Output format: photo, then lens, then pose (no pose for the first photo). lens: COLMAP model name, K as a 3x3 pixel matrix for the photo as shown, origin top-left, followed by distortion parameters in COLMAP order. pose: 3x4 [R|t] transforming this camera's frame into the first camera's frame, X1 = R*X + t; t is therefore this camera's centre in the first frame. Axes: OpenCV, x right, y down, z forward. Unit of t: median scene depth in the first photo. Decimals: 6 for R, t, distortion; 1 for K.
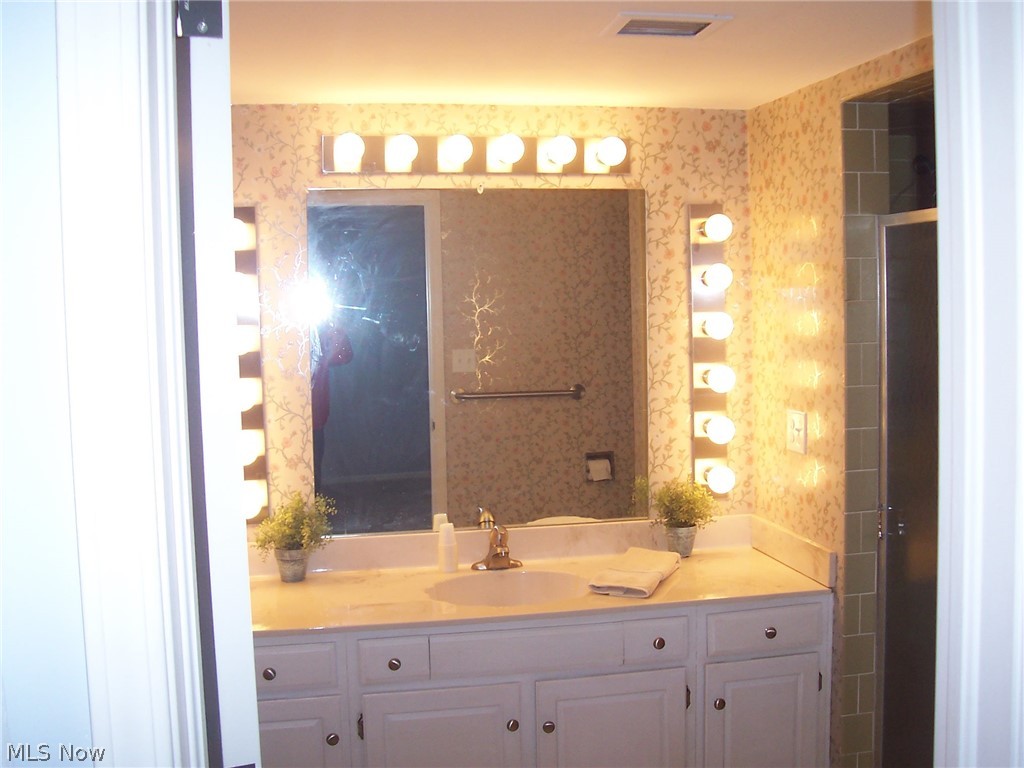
lens RADIAL K [[1127.9, 0, 512.8], [0, 1127.9, 383.6], [0, 0, 1]] dist [-0.116325, 0.000000]
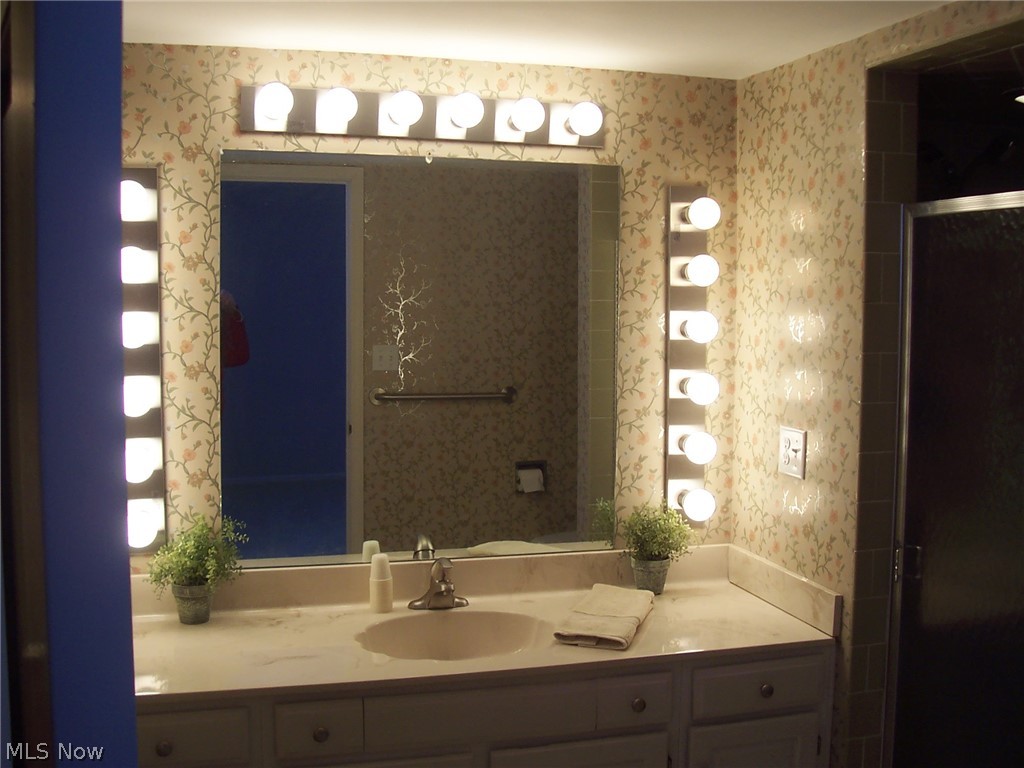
lens RADIAL K [[1127.9, 0, 511.2], [0, 1127.9, 381.7], [0, 0, 1]] dist [-0.116325, 0.000000]
pose [[0.995776, 0.022048, 0.089127, -0.039045], [-0.022243, 0.999752, 0.001194, -0.007612], [-0.089078, -0.003171, 0.996020, 0.156495]]
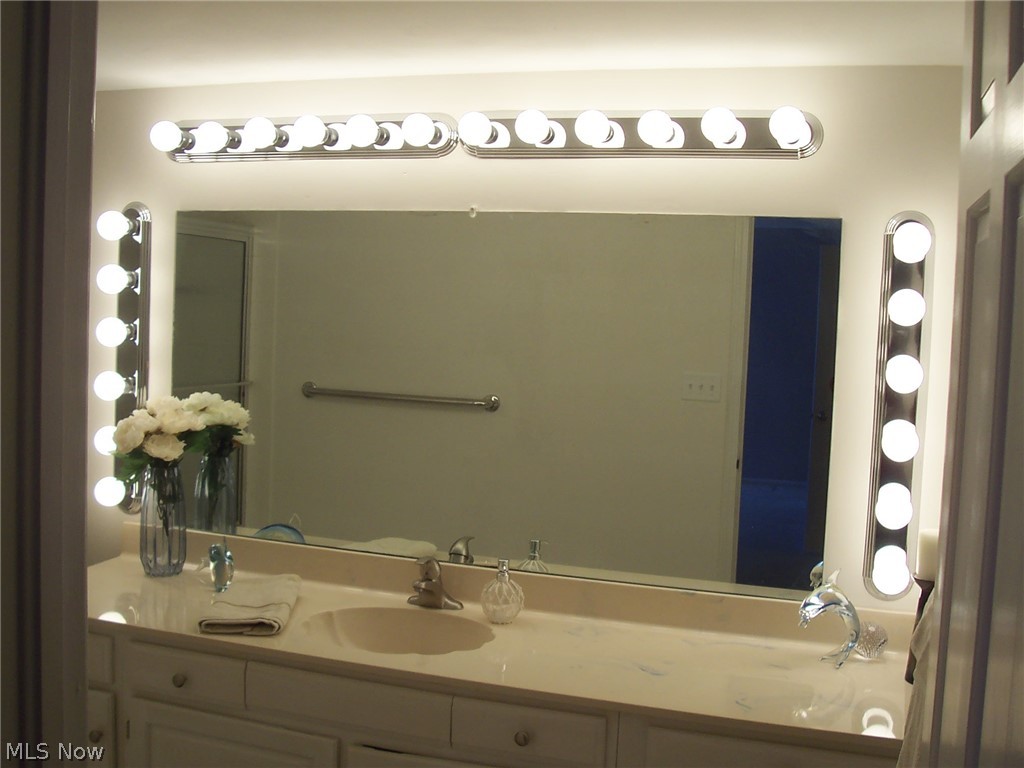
lens RADIAL K [[1127.9, 0, 512.4], [0, 1127.9, 385.7], [0, 0, 1]] dist [-0.116325, 0.000000]
pose [[0.901768, 0.082976, -0.424181, 0.402117], [-0.091597, 0.995796, 0.000066, -0.014078], [0.422403, 0.038795, 0.905578, 0.223890]]
